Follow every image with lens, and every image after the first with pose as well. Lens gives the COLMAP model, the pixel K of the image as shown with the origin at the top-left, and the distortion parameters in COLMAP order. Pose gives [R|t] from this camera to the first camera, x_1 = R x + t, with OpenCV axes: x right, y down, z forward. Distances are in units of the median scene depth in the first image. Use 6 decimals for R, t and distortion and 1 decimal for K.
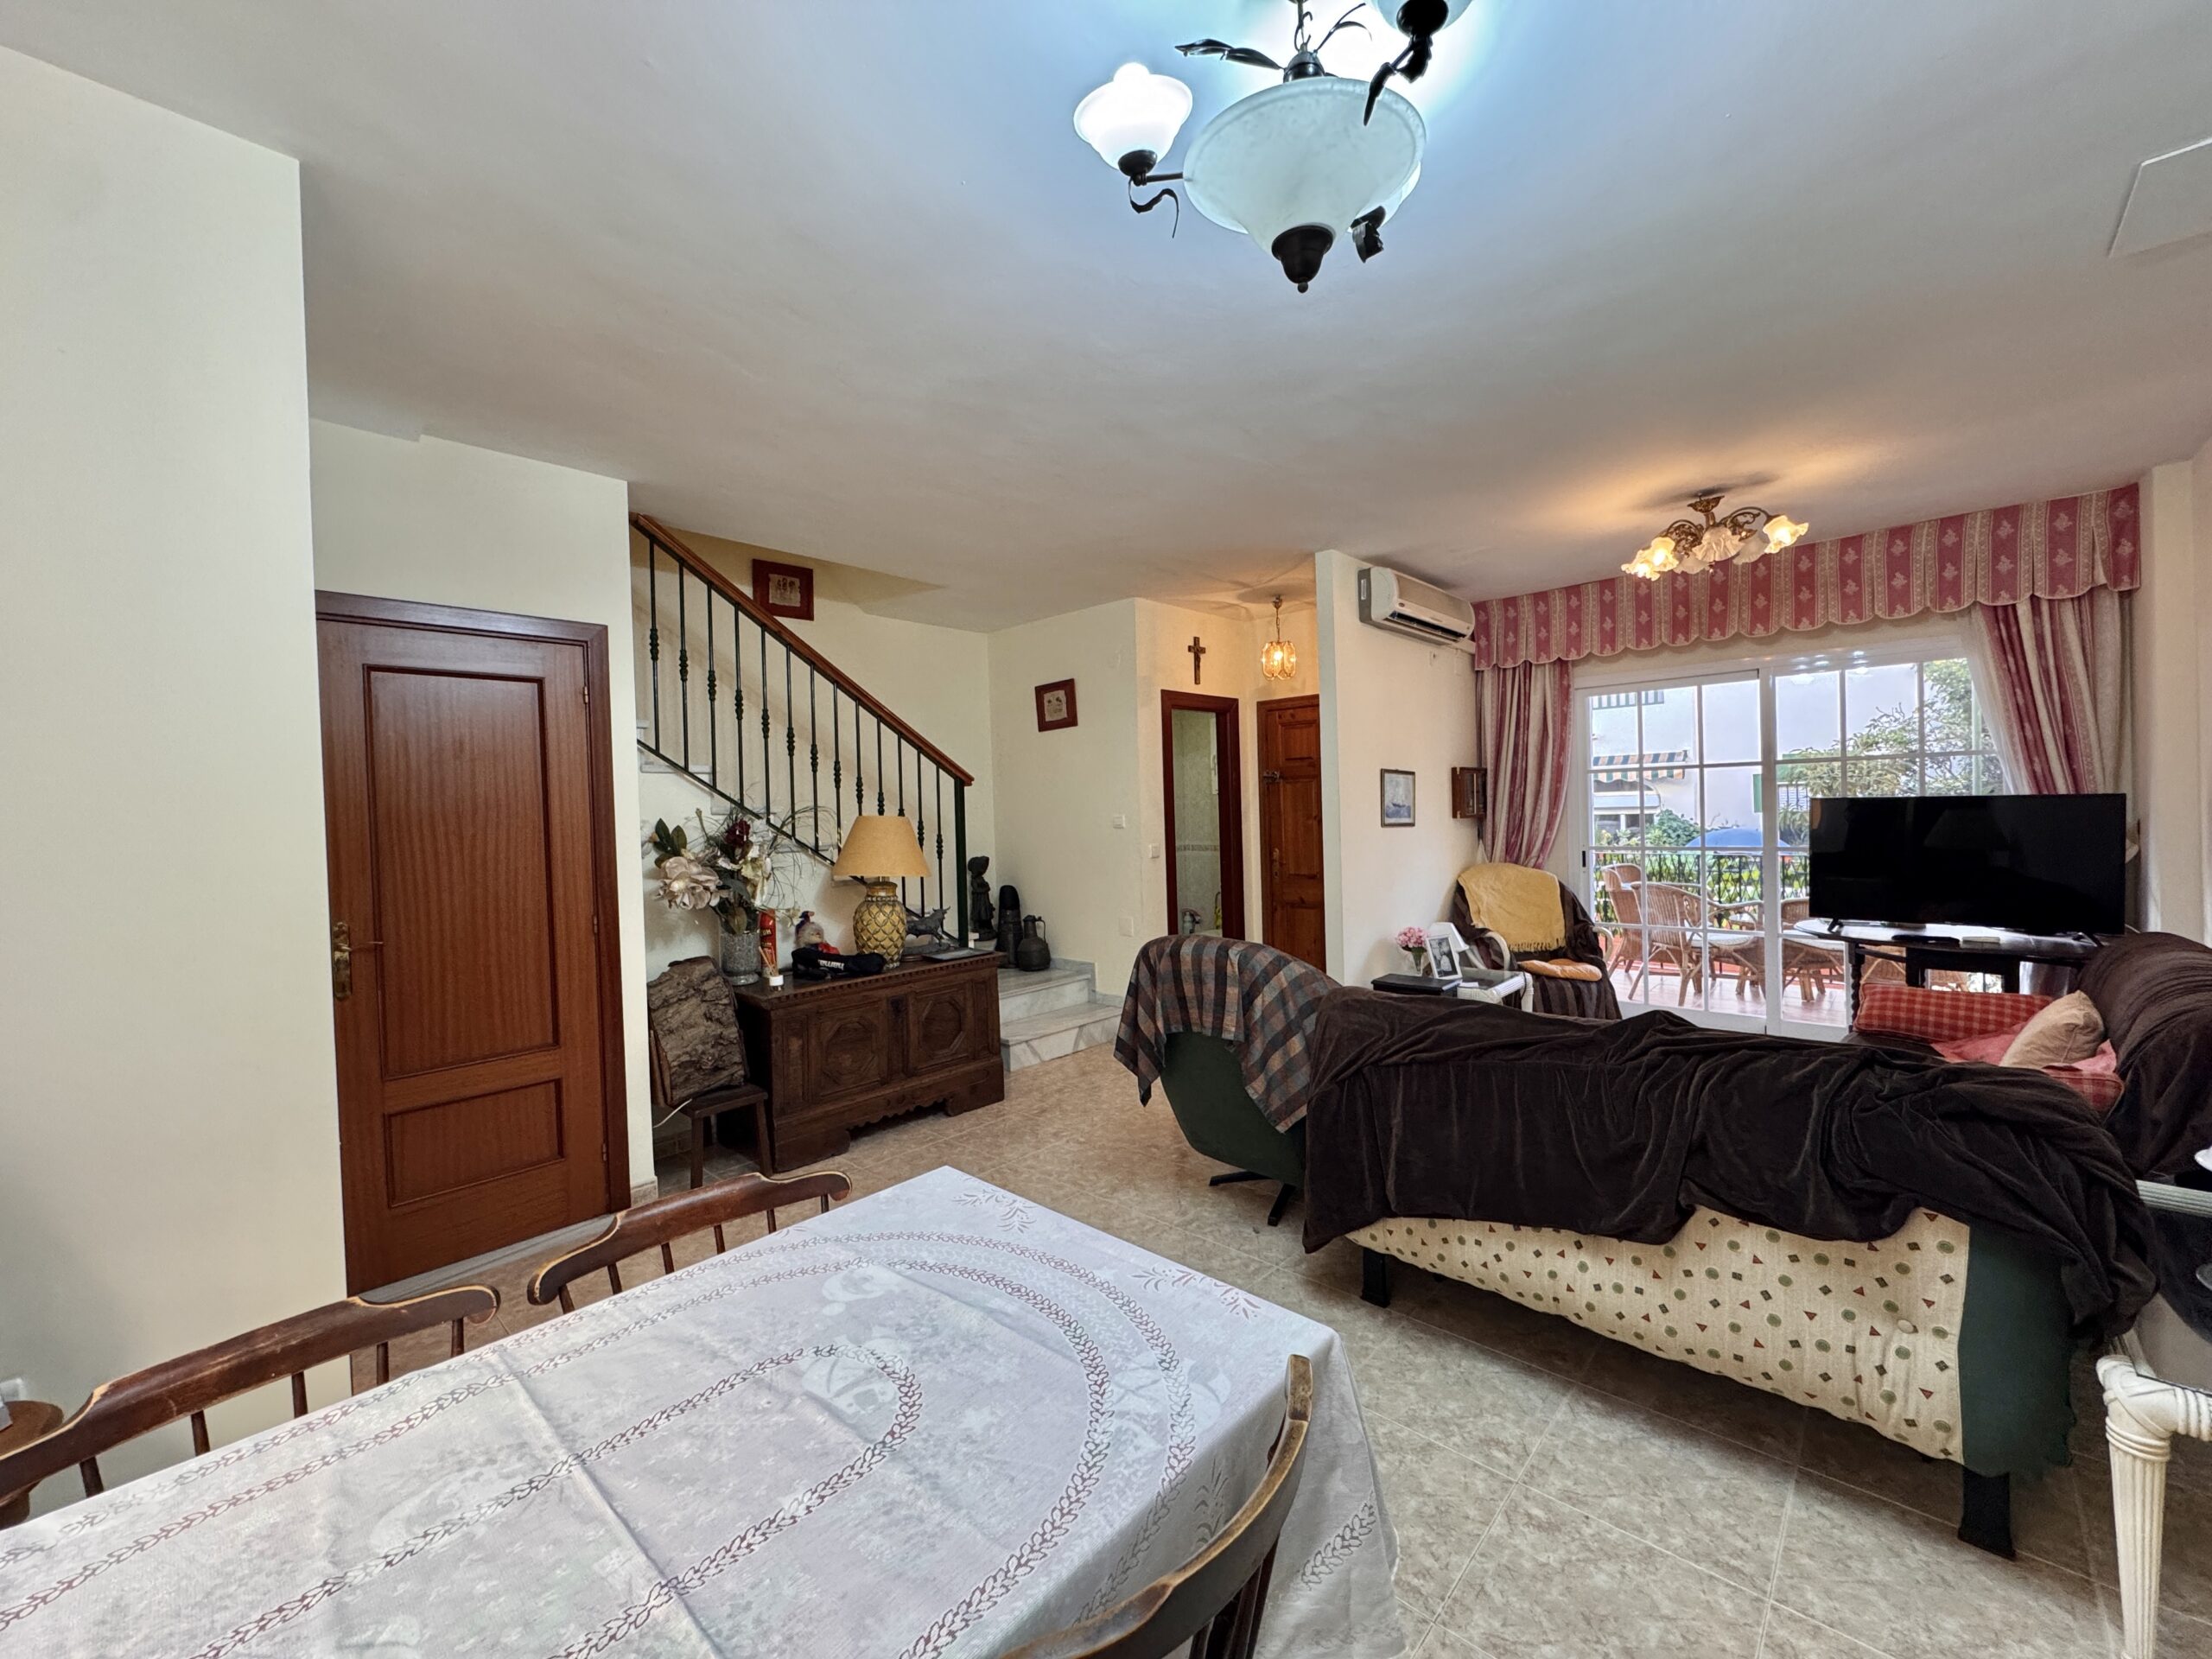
lens RADIAL K [[879.2, 0, 1104.7], [0, 879.2, 822.3], [0, 0, 1]] dist [-0.002895, 0.000178]
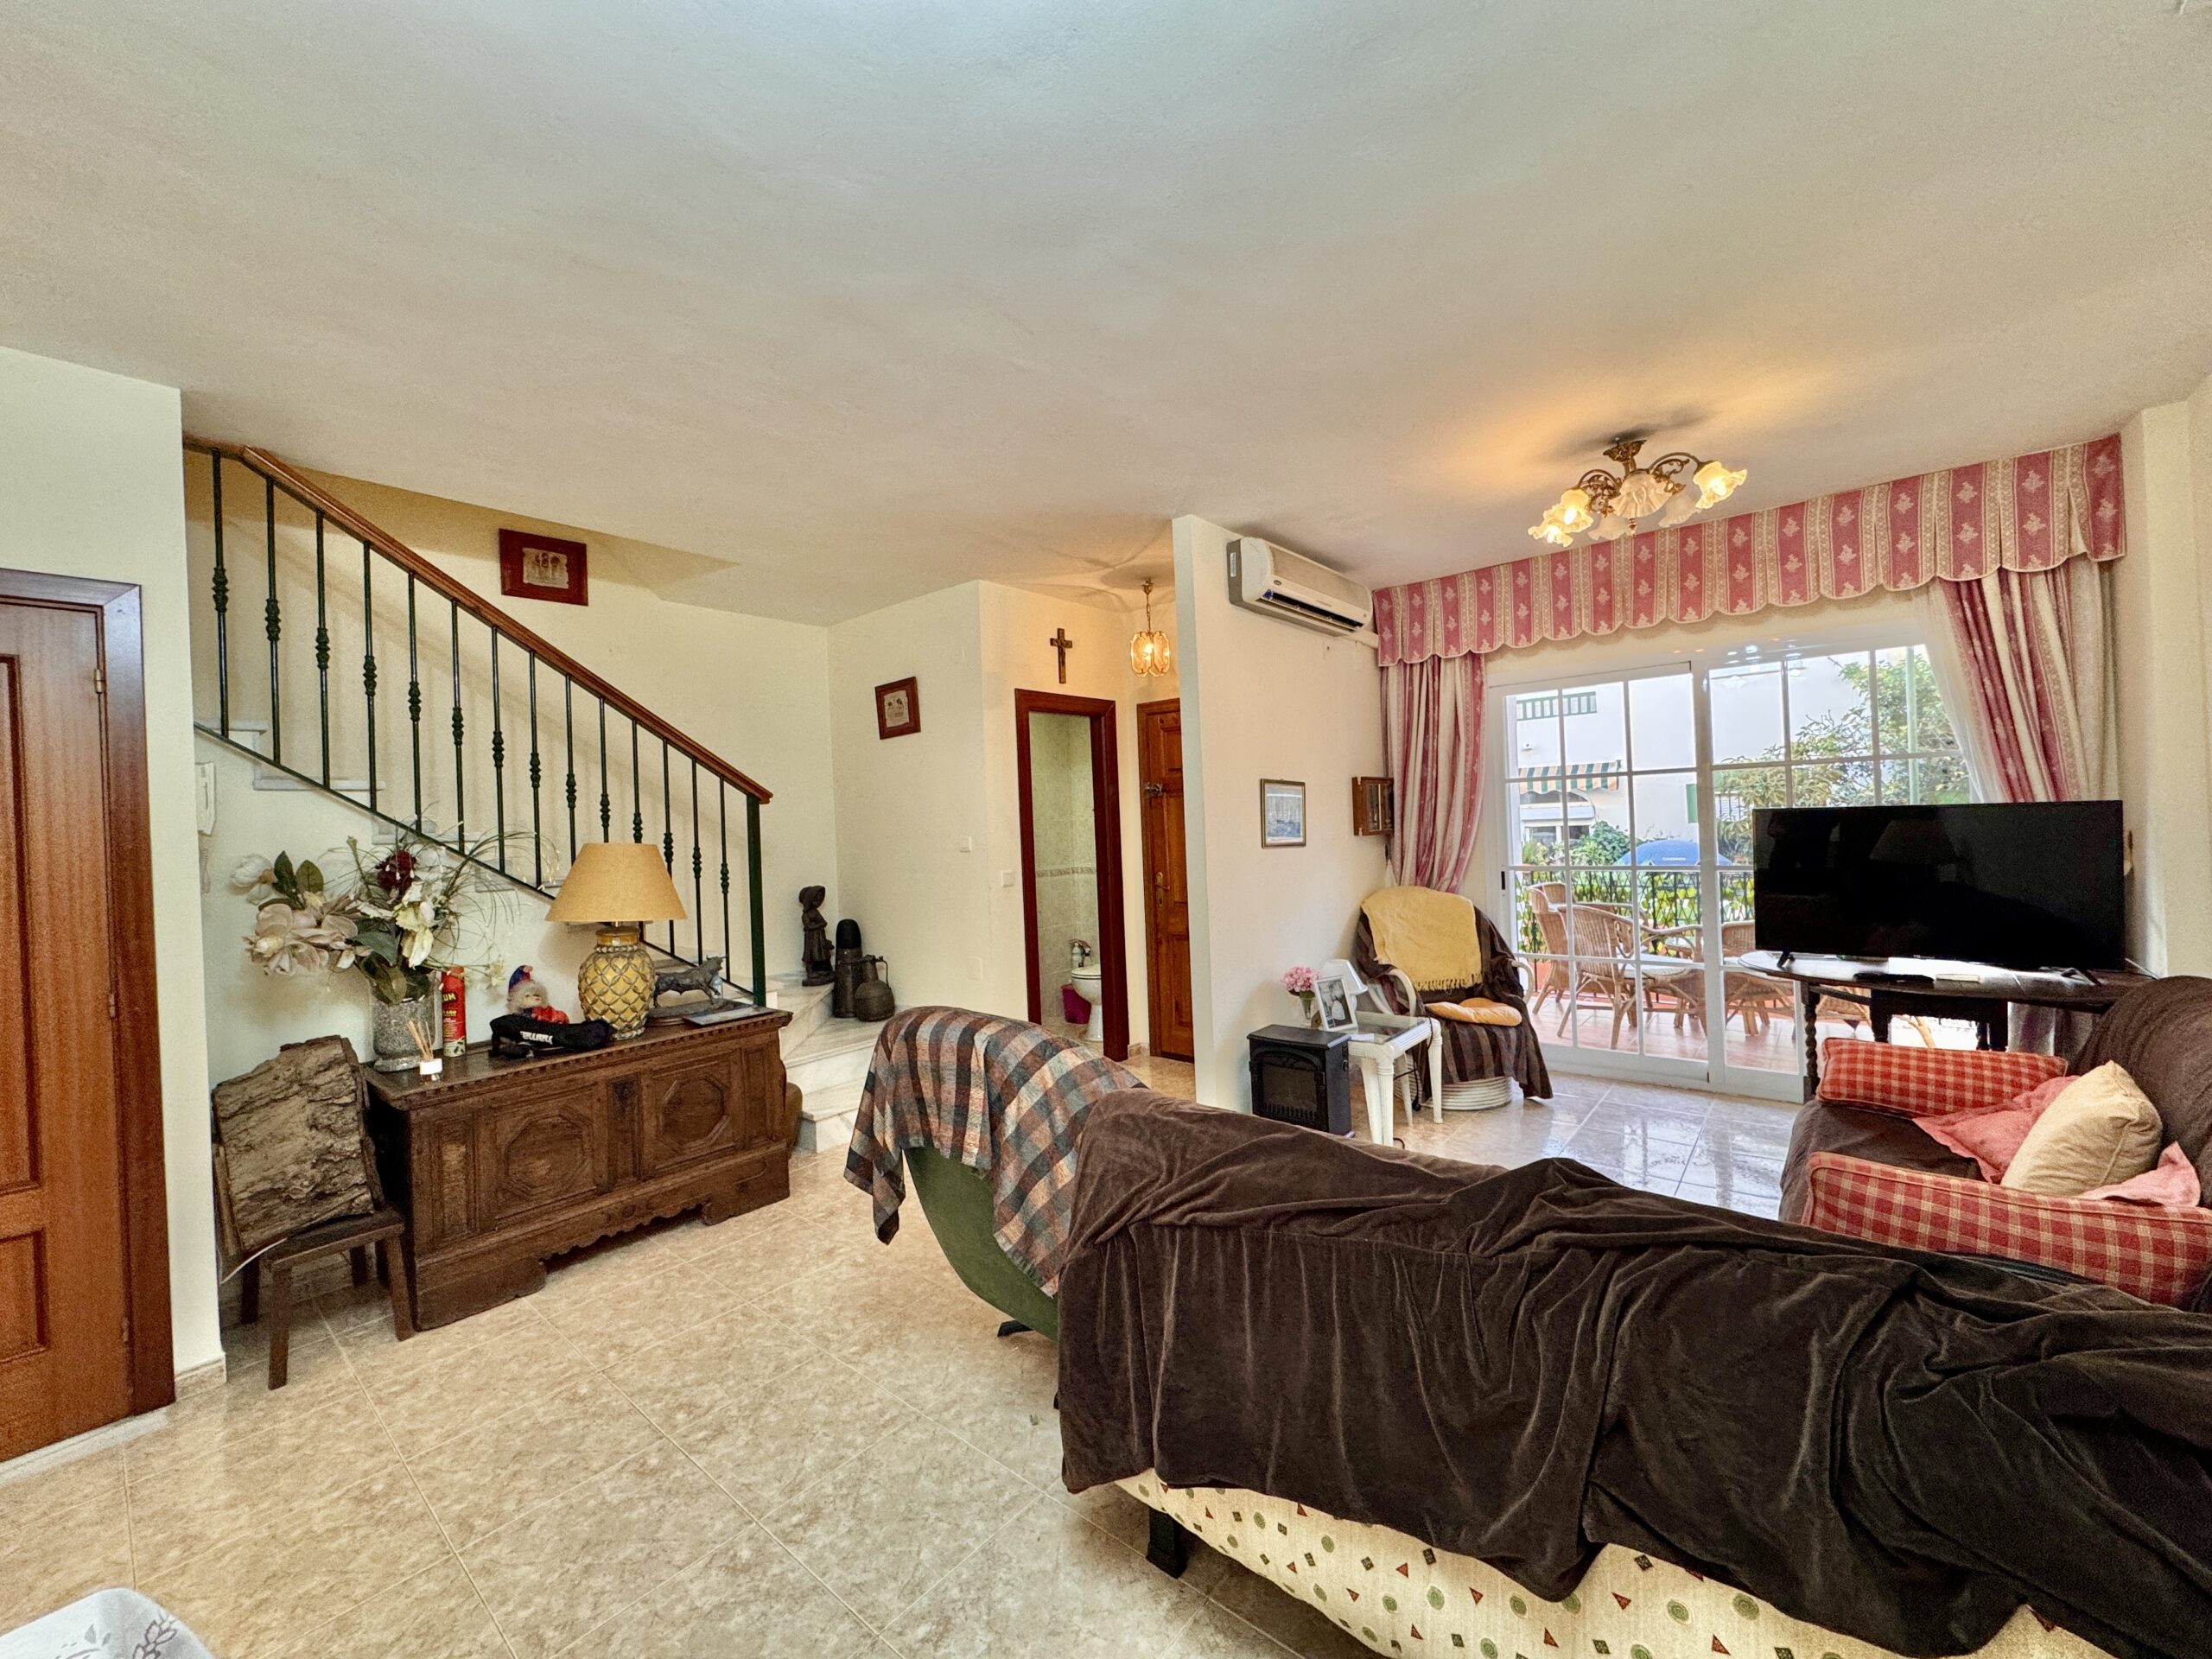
lens RADIAL K [[879.2, 0, 1104.7], [0, 879.2, 822.3], [0, 0, 1]] dist [-0.002895, 0.000178]
pose [[0.998645, -0.010145, 0.051045, 0.143907], [0.011056, 0.999784, -0.017587, -0.007276], [-0.050855, 0.018127, 0.998542, 0.197921]]
